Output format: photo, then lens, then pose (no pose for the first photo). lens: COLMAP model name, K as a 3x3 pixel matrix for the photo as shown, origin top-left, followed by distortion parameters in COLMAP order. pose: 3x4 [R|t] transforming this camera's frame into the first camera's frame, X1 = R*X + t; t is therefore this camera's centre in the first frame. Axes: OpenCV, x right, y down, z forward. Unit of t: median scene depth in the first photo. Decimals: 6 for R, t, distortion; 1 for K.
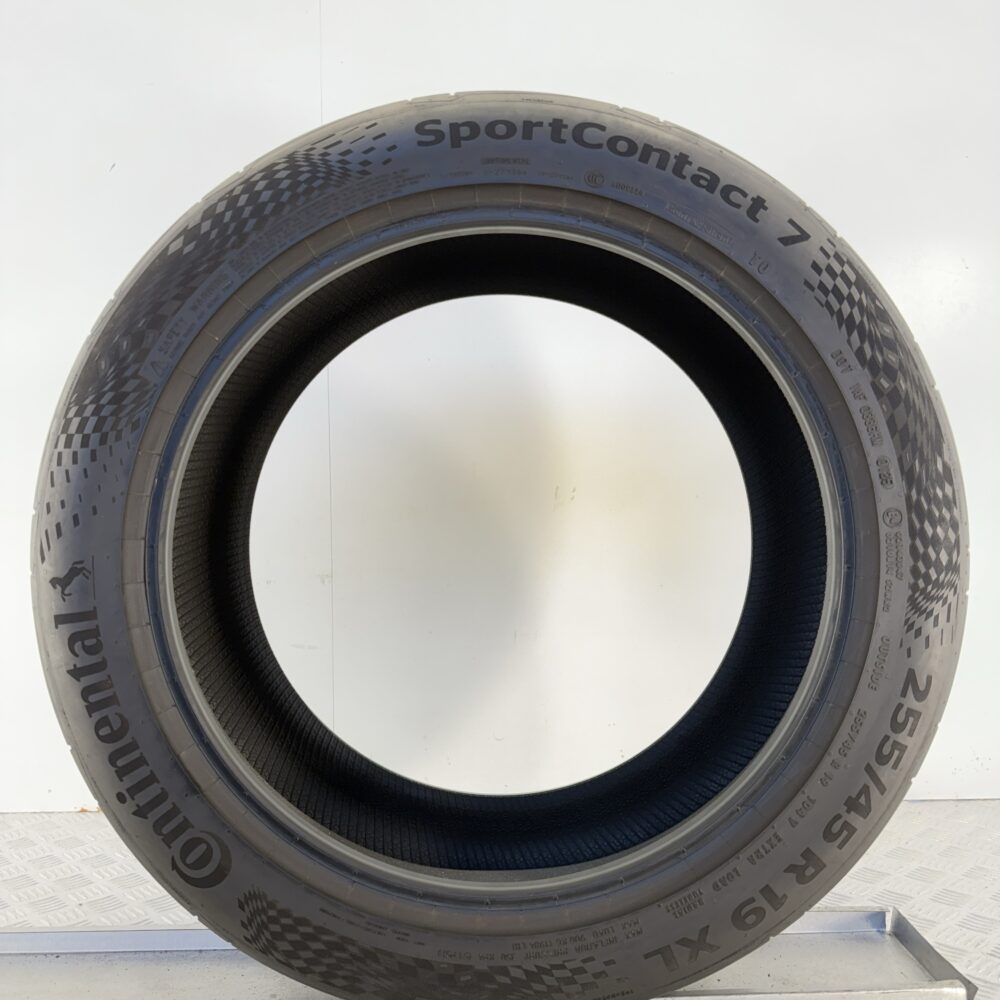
lens RADIAL K [[955.6, 0, 501.0], [0, 955.6, 475.0], [0, 0, 1]] dist [0.138087, -0.279746]
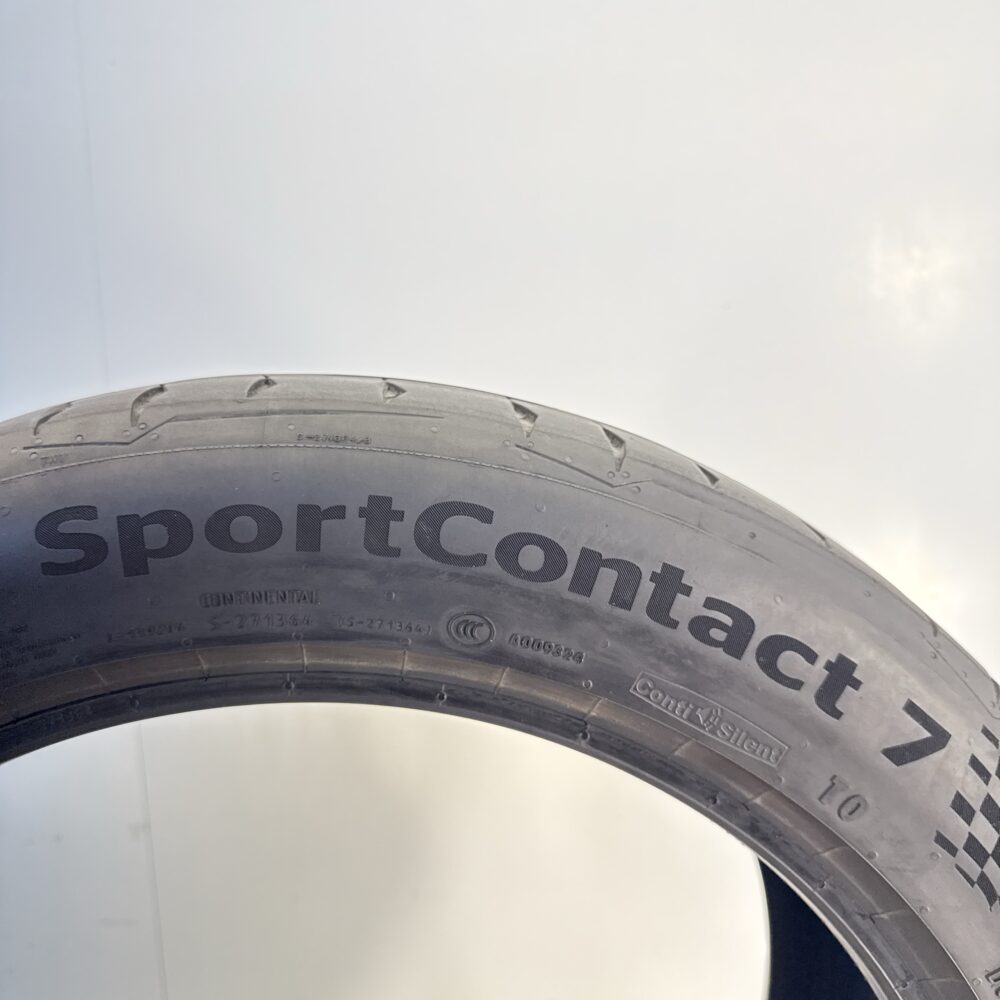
lens RADIAL K [[955.6, 0, 501.0], [0, 955.6, 475.0], [0, 0, 1]] dist [0.138087, -0.279746]
pose [[0.996939, -0.044436, 0.064328, 0.085647], [0.034287, 0.987930, 0.151061, -0.441516], [-0.070264, -0.148393, 0.986429, 0.584517]]
